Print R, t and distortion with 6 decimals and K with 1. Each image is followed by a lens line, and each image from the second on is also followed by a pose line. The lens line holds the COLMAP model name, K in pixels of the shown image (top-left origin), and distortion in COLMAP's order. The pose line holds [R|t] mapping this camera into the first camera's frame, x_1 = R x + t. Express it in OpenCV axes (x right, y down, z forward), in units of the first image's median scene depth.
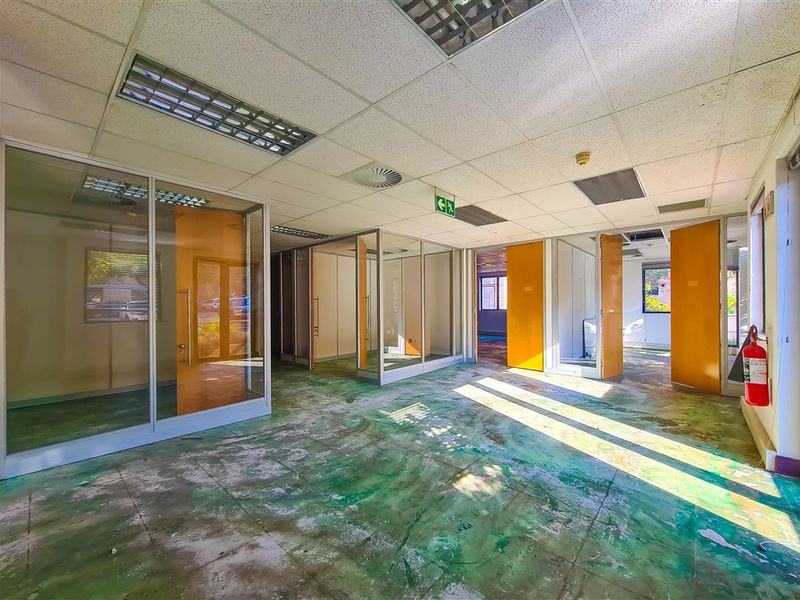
lens RADIAL K [[328.7, 0, 401.9], [0, 328.7, 304.1], [0, 0, 1]] dist [-0.001476, -0.000227]
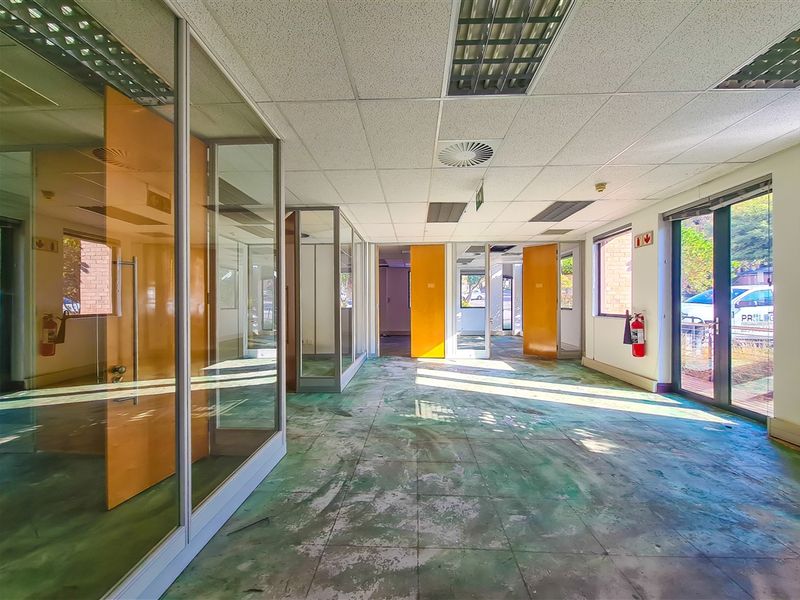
lens RADIAL K [[328.7, 0, 402.5], [0, 328.7, 302.0], [0, 0, 1]] dist [-0.001476, -0.000227]
pose [[0.770101, 0.005452, 0.637898, -0.691543], [-0.001454, 0.999976, -0.006792, 0.029895], [-0.637920, 0.004303, 0.770091, 0.352267]]
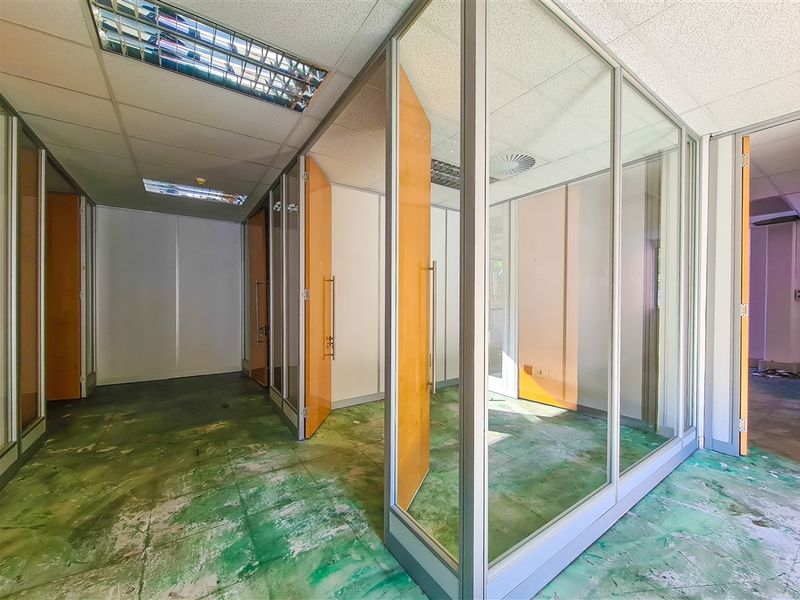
lens RADIAL K [[328.7, 0, 404.1], [0, 328.7, 304.6], [0, 0, 1]] dist [-0.001476, -0.000227]
pose [[0.970401, 0.014655, -0.241053, -0.081505], [-0.011728, 0.999839, 0.013573, 0.028517], [0.241213, -0.010344, 0.970417, 1.114706]]
